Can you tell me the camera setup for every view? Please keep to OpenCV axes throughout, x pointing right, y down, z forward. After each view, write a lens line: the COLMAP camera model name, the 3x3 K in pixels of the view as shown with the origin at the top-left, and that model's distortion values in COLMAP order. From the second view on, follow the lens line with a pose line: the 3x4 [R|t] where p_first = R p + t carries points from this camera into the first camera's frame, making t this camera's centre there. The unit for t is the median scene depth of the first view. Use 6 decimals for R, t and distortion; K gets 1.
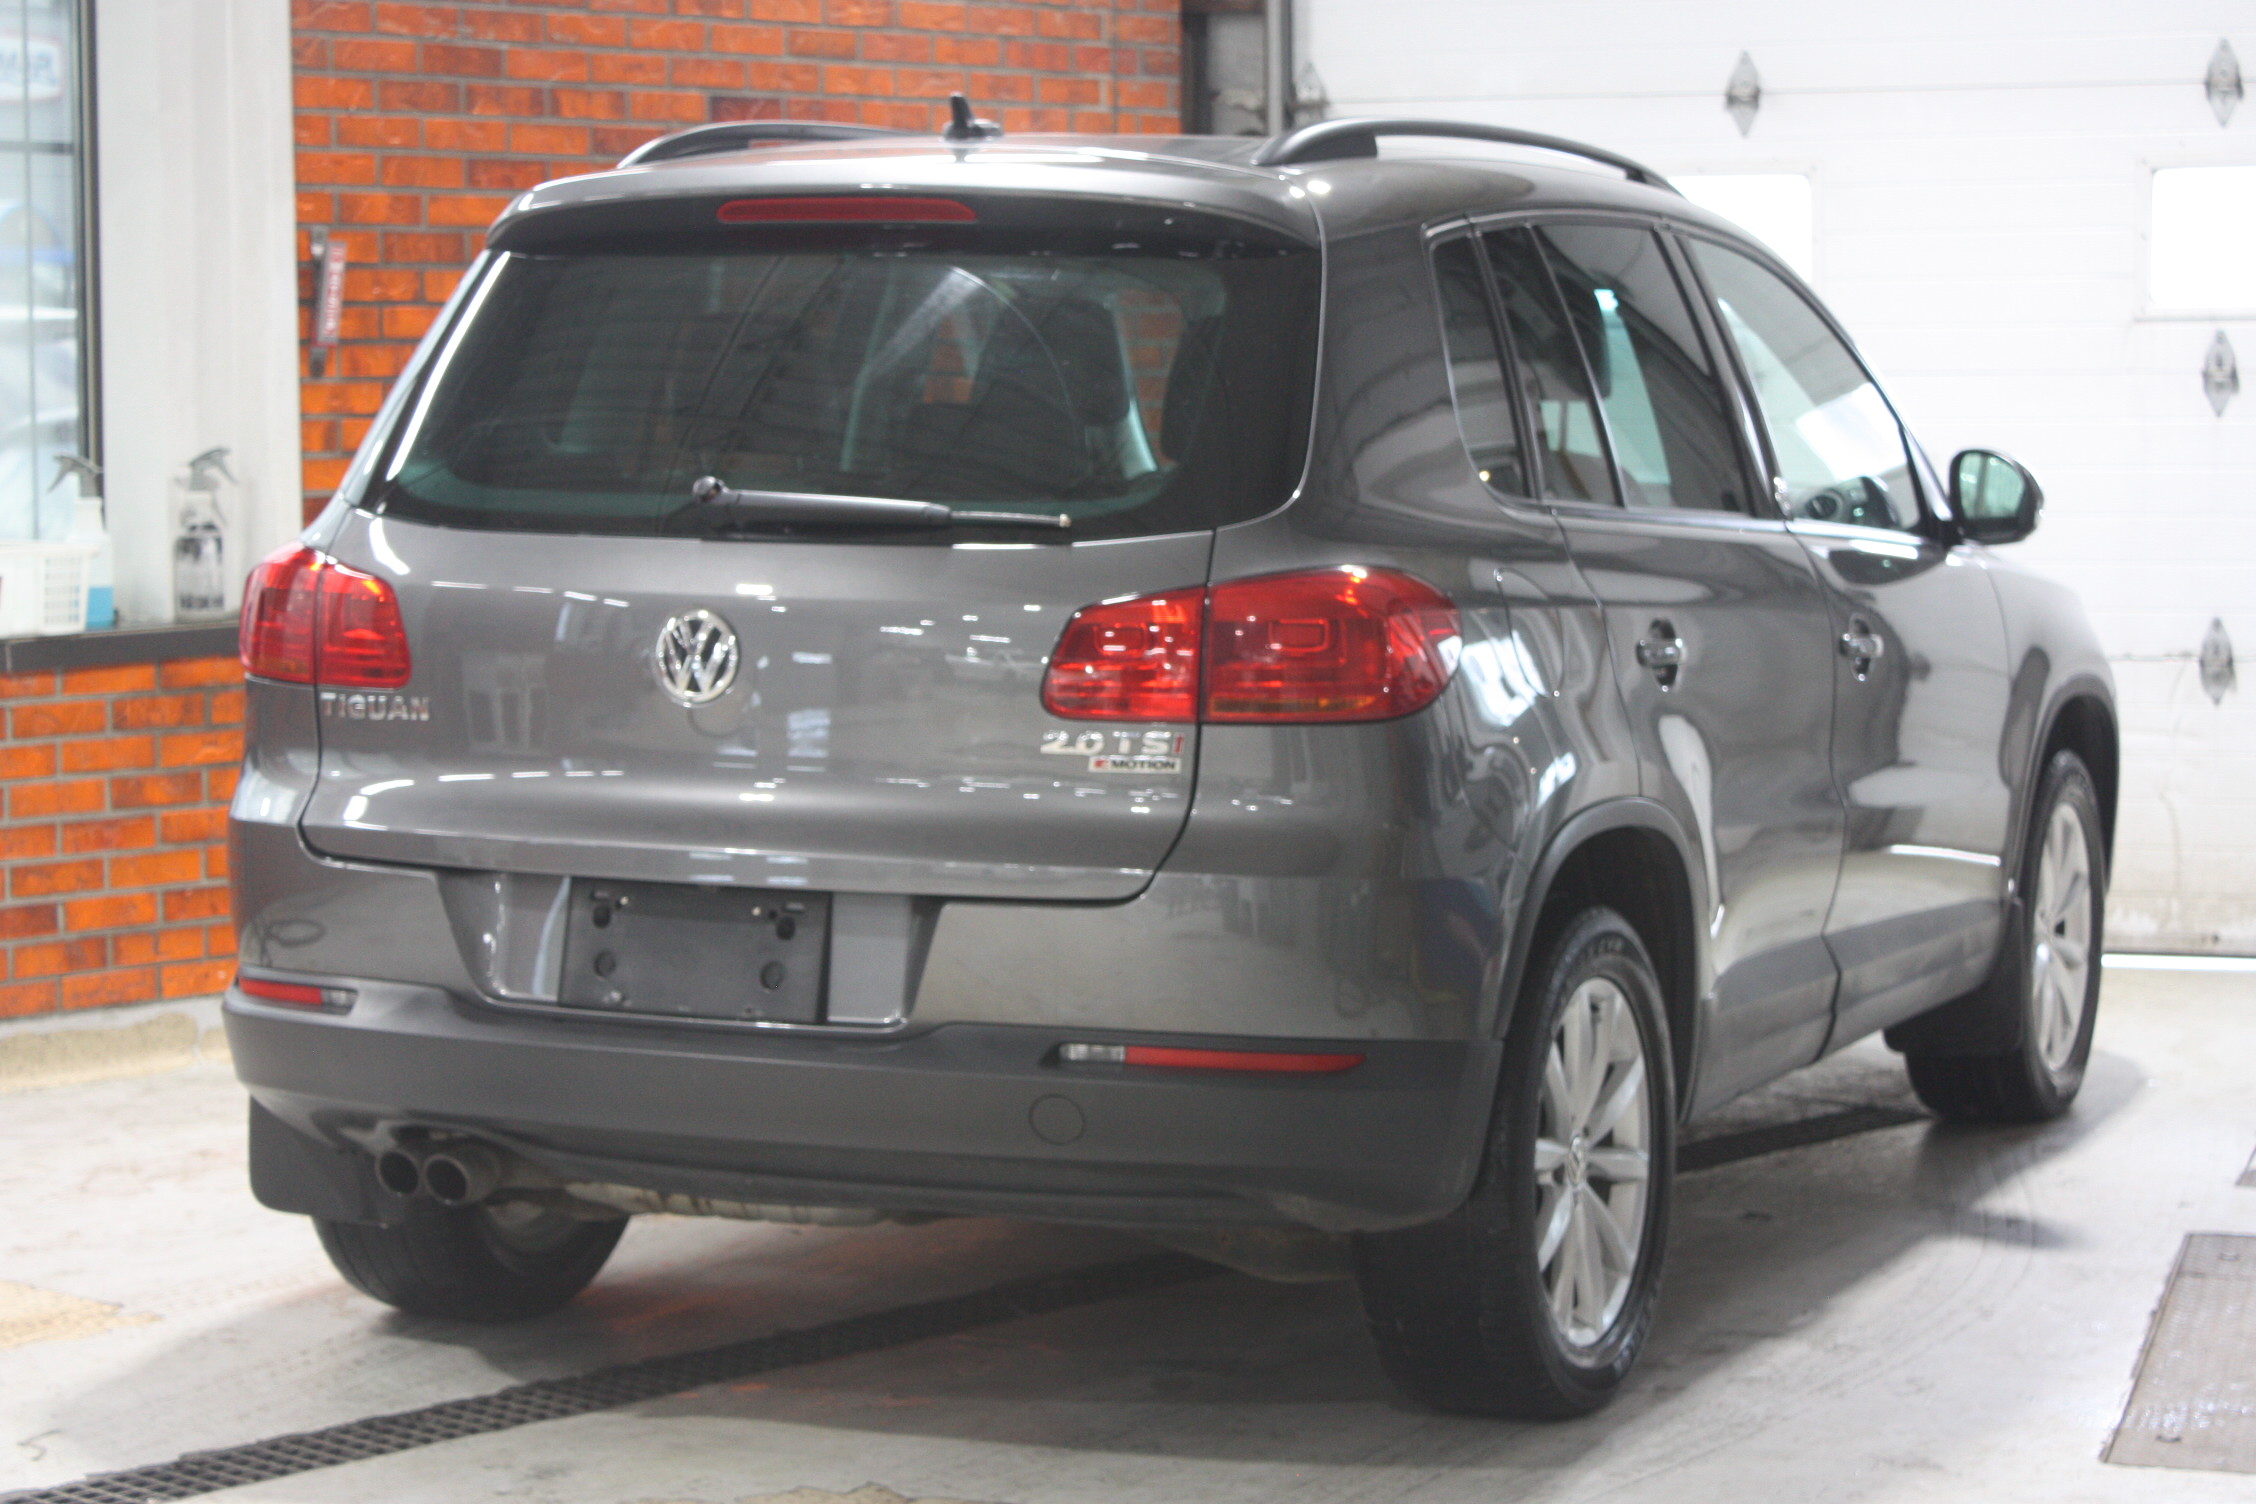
lens RADIAL K [[4947.7, 0, 1110.7], [0, 4947.7, 746.7], [0, 0, 1]] dist [0.107927, 0.000000]
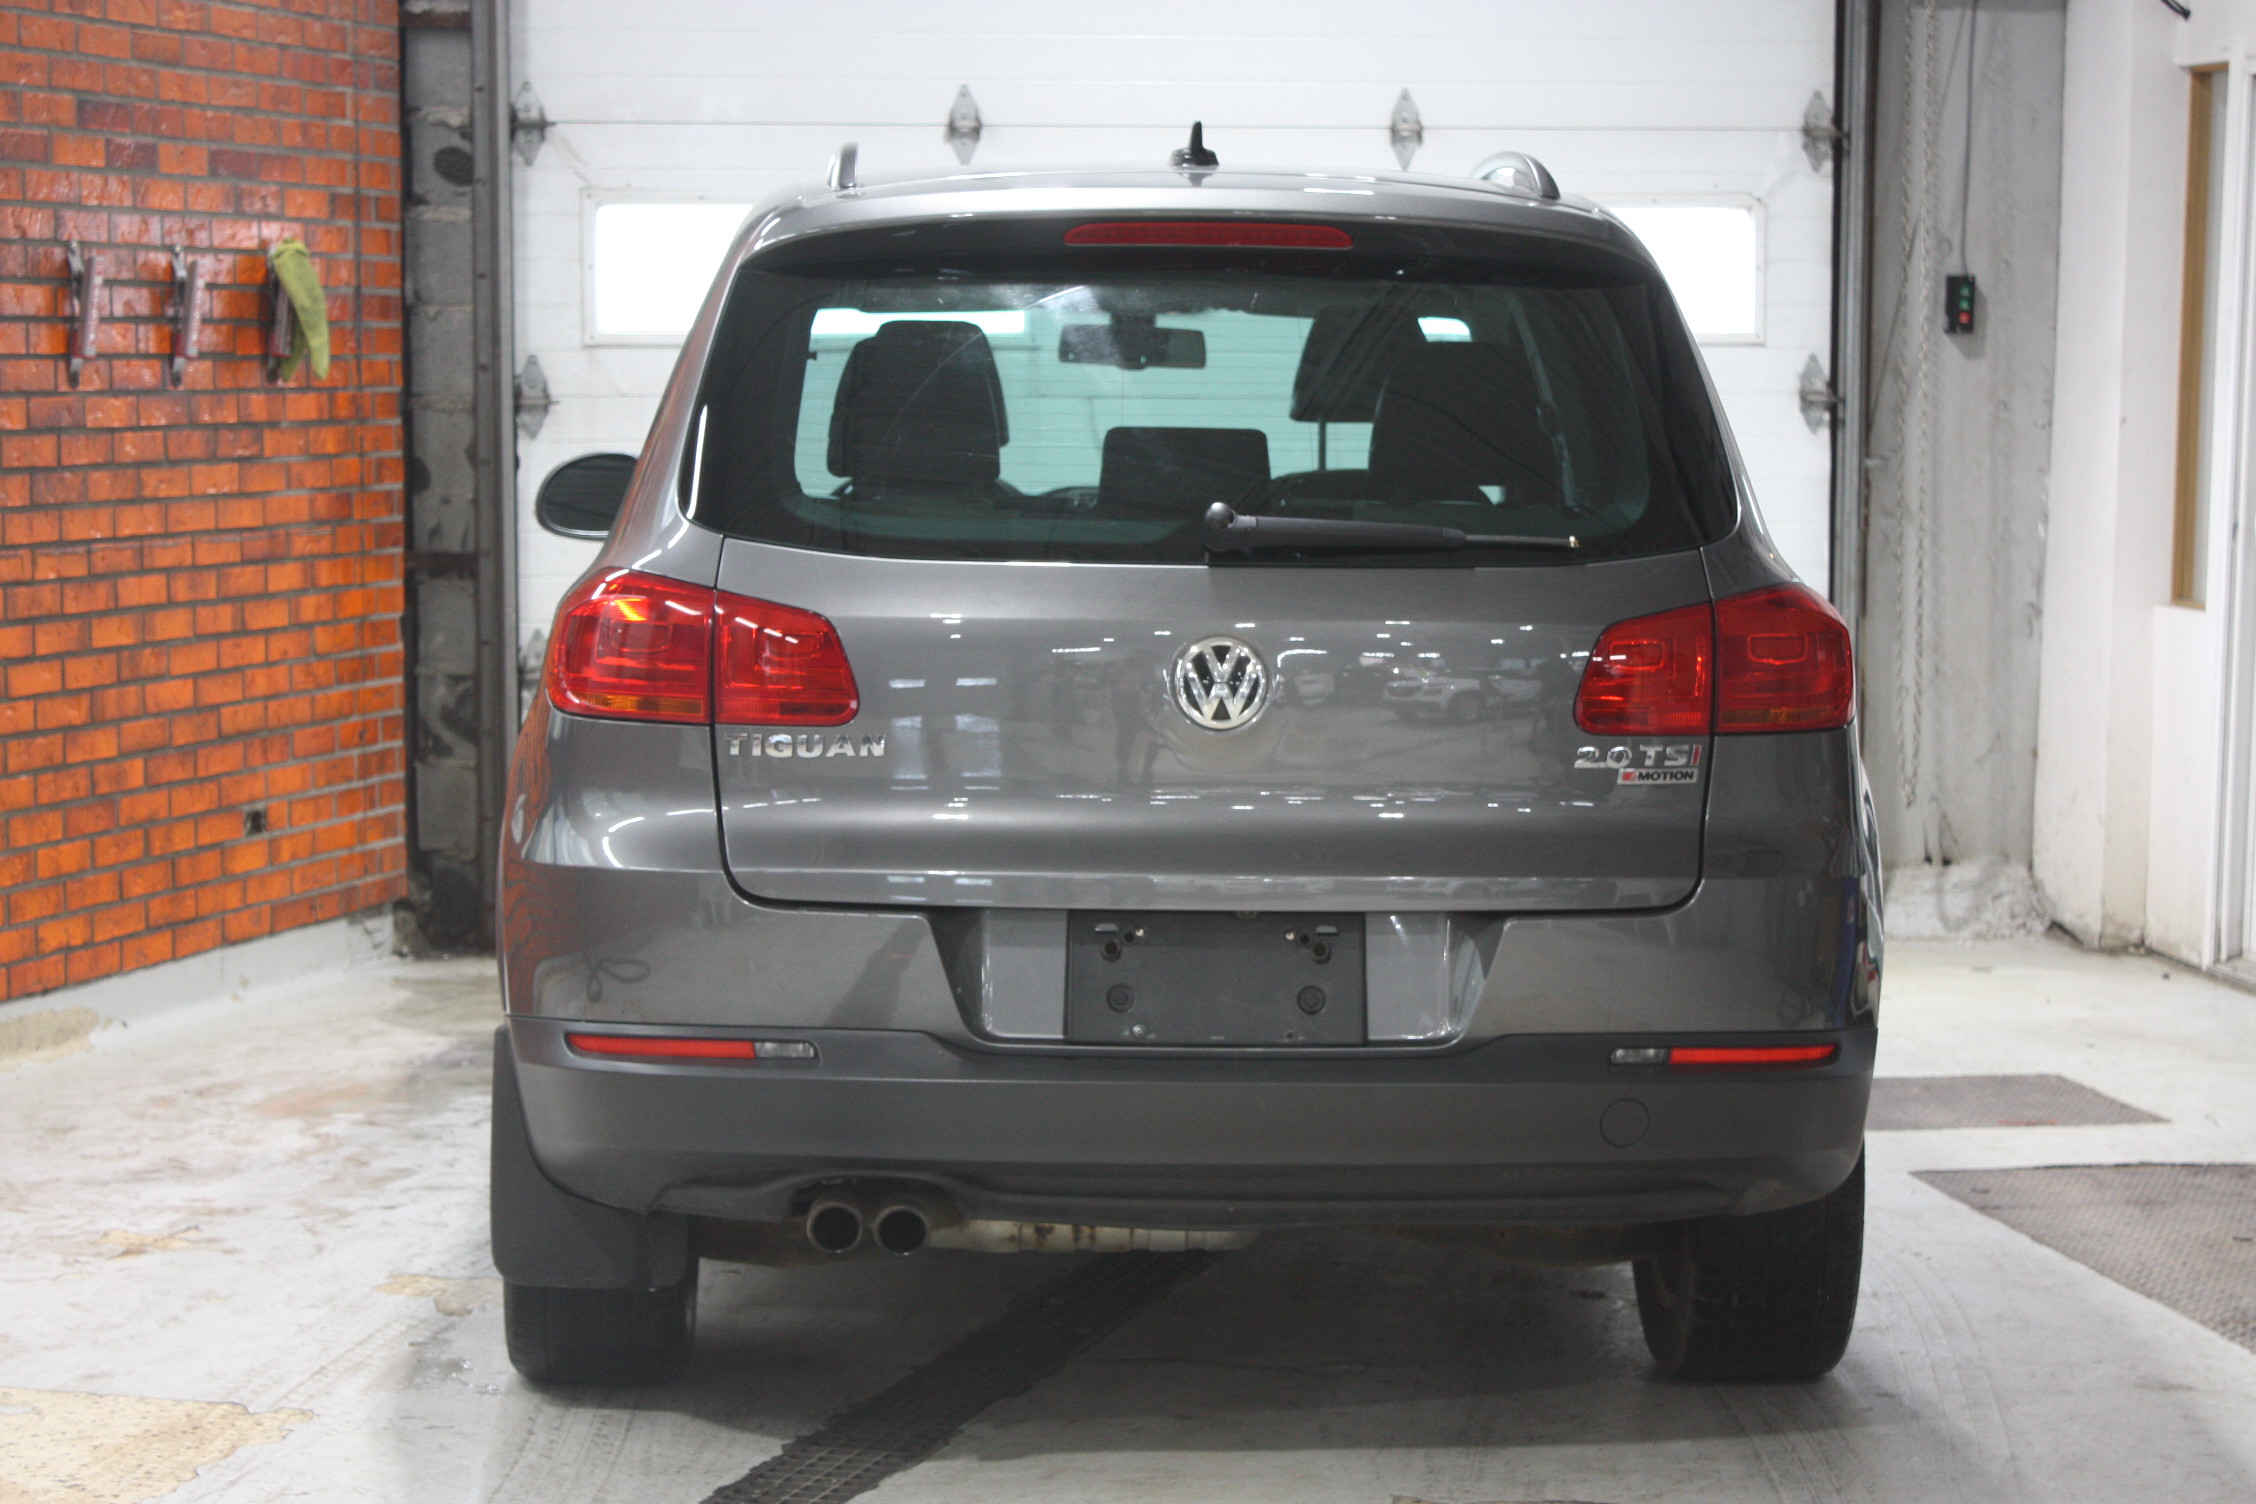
lens RADIAL K [[4852.9, 0, 1126.5], [0, 4852.9, 759.6], [0, 0, 1]] dist [0.076011, 0.000000]
pose [[0.895422, -0.033071, 0.443989, -0.319966], [0.032720, 0.999429, 0.008456, -0.007084], [-0.444015, 0.006955, 0.895993, 0.080754]]
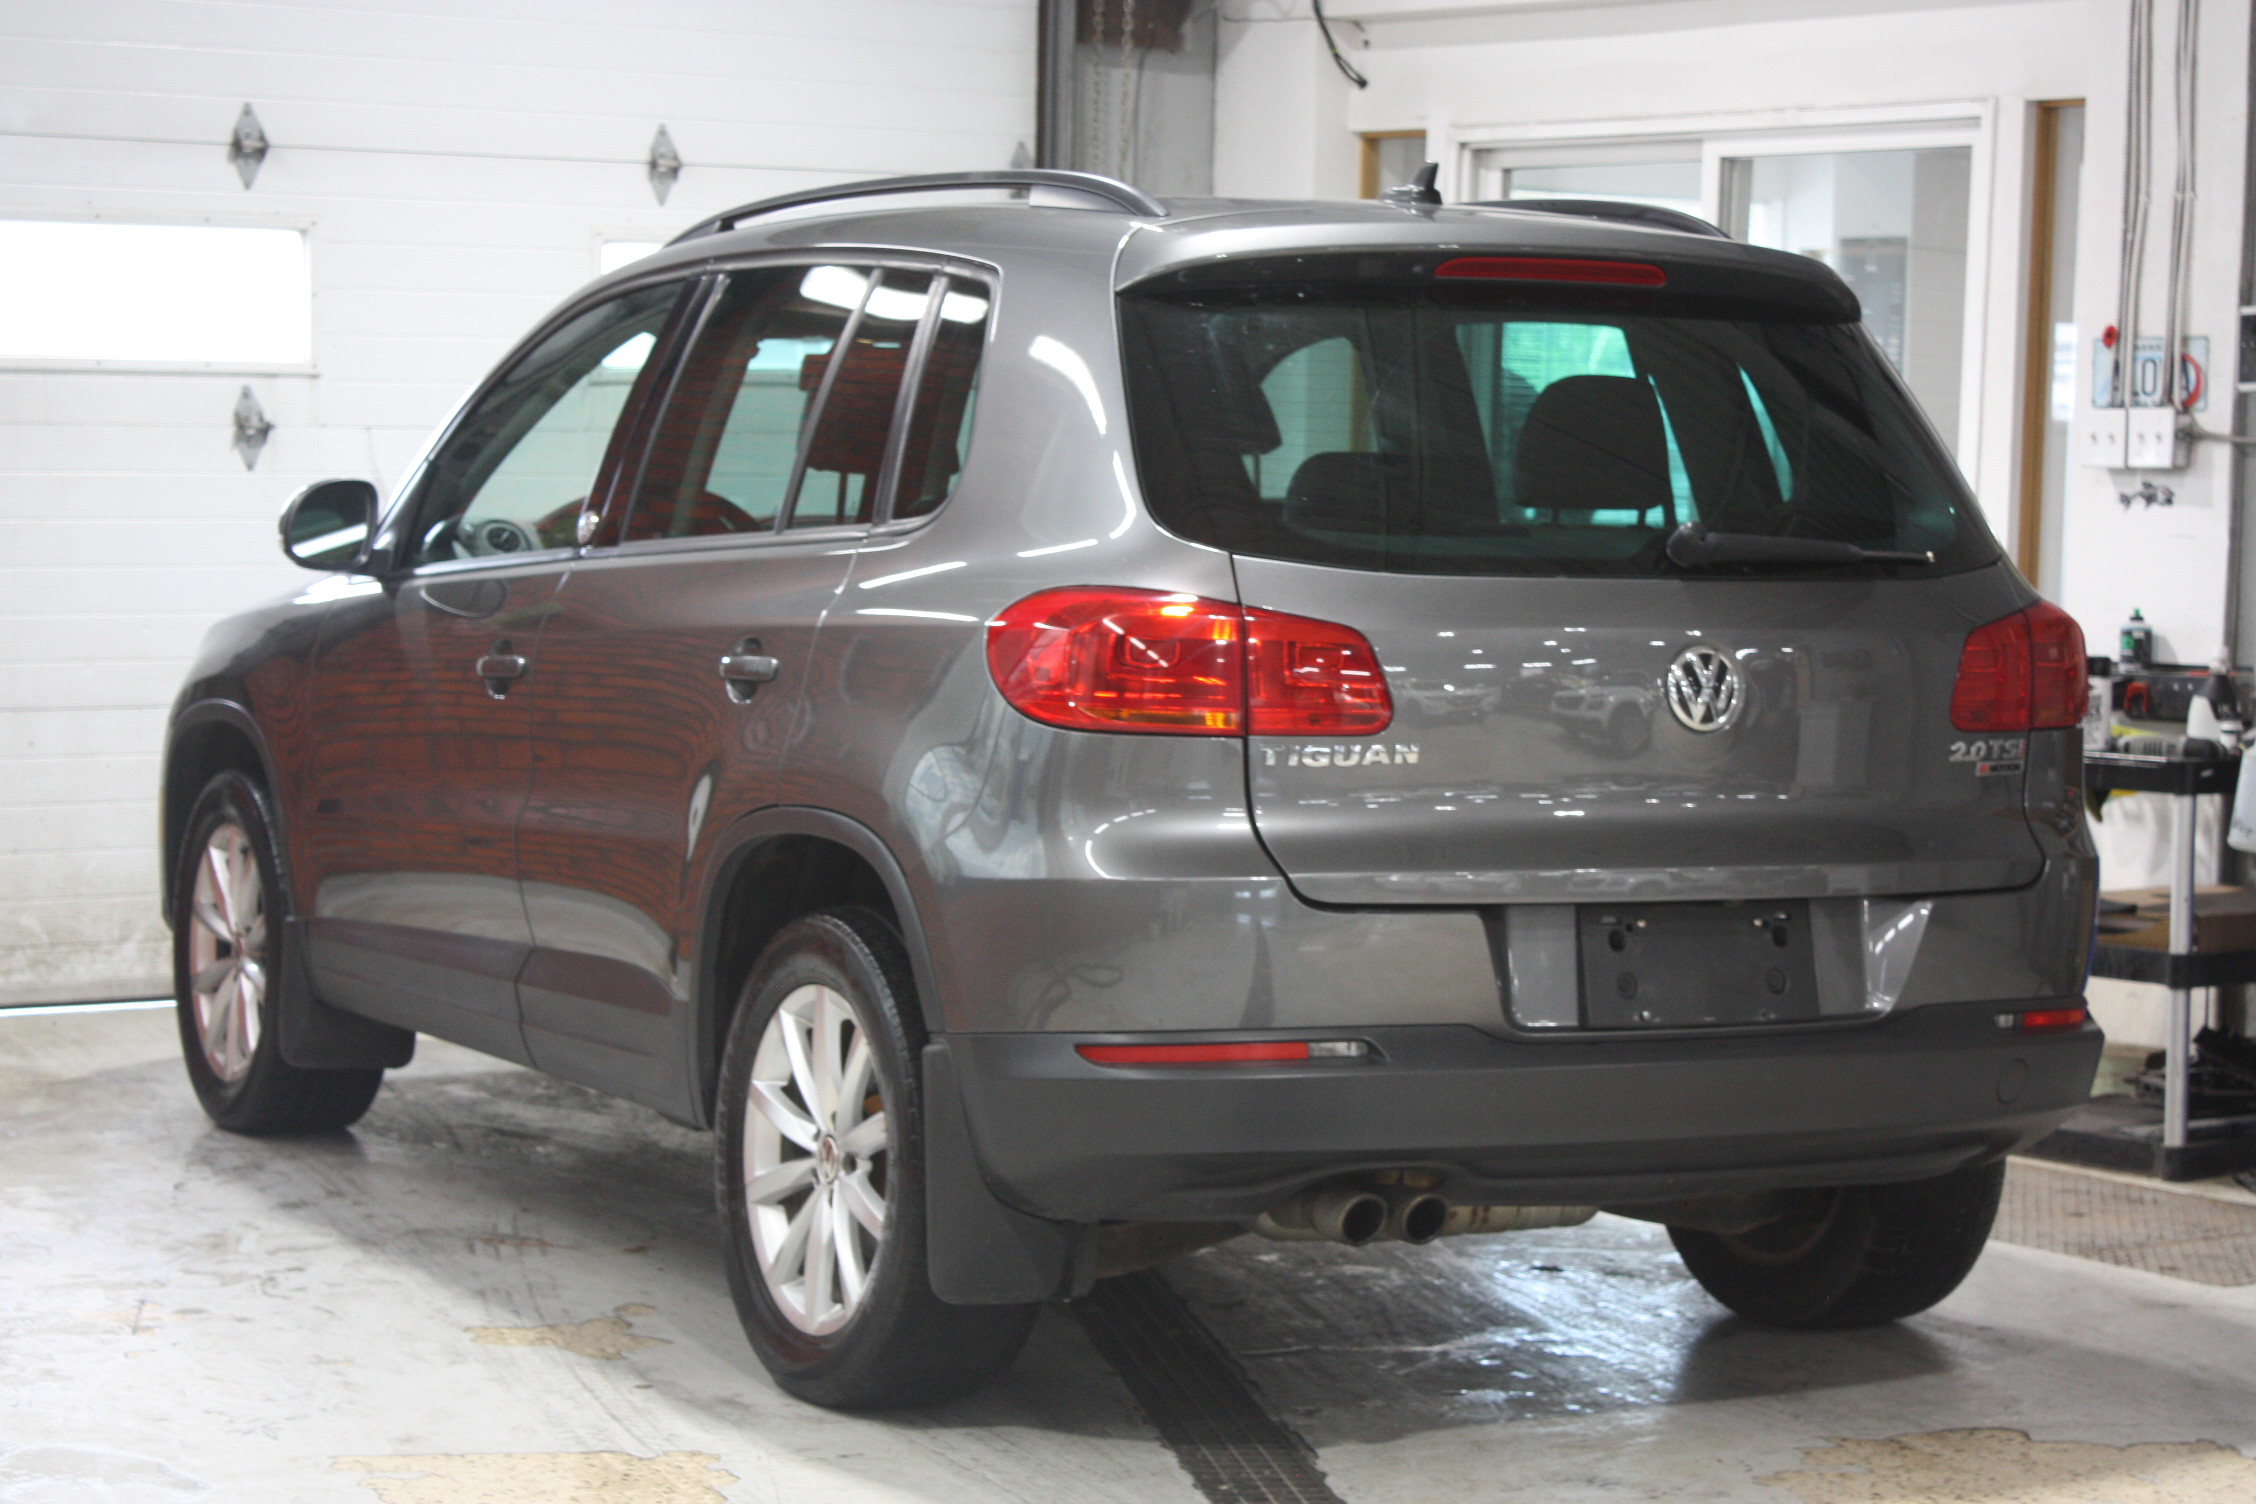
lens RADIAL K [[4947.7, 0, 1117.9], [0, 4947.7, 751.4], [0, 0, 1]] dist [0.107927, 0.000000]
pose [[0.617666, -0.042353, 0.785299, -0.600308], [0.050388, 0.998628, 0.014227, -0.015769], [-0.784825, 0.030782, 0.618953, 0.262434]]
